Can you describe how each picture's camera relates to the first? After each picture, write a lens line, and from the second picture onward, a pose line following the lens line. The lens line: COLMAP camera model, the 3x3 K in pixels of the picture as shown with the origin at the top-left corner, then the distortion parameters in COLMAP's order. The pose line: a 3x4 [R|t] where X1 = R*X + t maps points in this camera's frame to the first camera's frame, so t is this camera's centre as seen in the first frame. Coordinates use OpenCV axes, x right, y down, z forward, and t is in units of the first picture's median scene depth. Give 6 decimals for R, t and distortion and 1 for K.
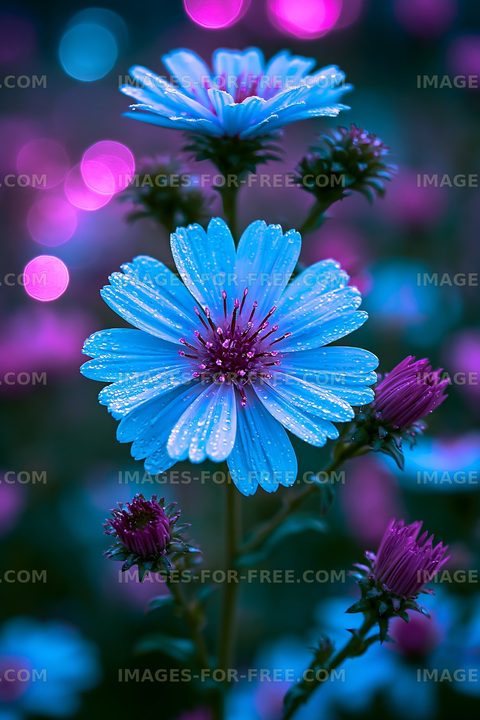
lens RADIAL K [[295.2, 0, 240.0], [0, 295.2, 360.0], [0, 0, 1]] dist [-0.000249, -0.000106]
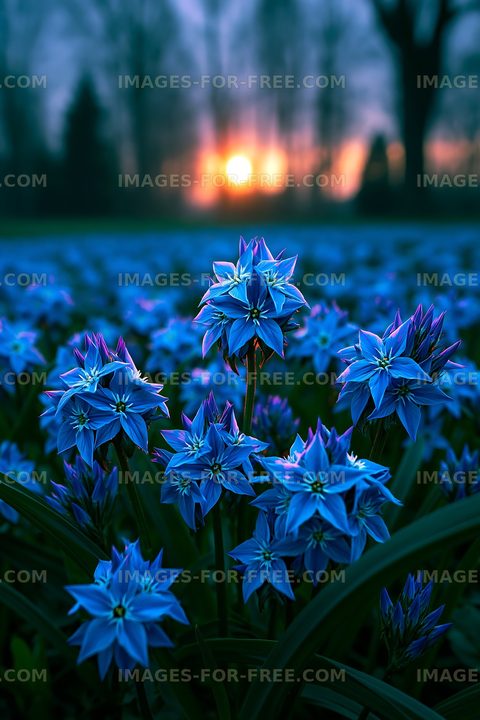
lens RADIAL K [[295.2, 0, 240.0], [0, 295.2, 360.0], [0, 0, 1]] dist [-0.000249, -0.000106]
pose [[1.000000, 0.000247, -0.000063, -0.000065], [-0.000247, 1.000000, -0.000406, -0.503049], [0.000063, 0.000406, 1.000000, 0.000006]]
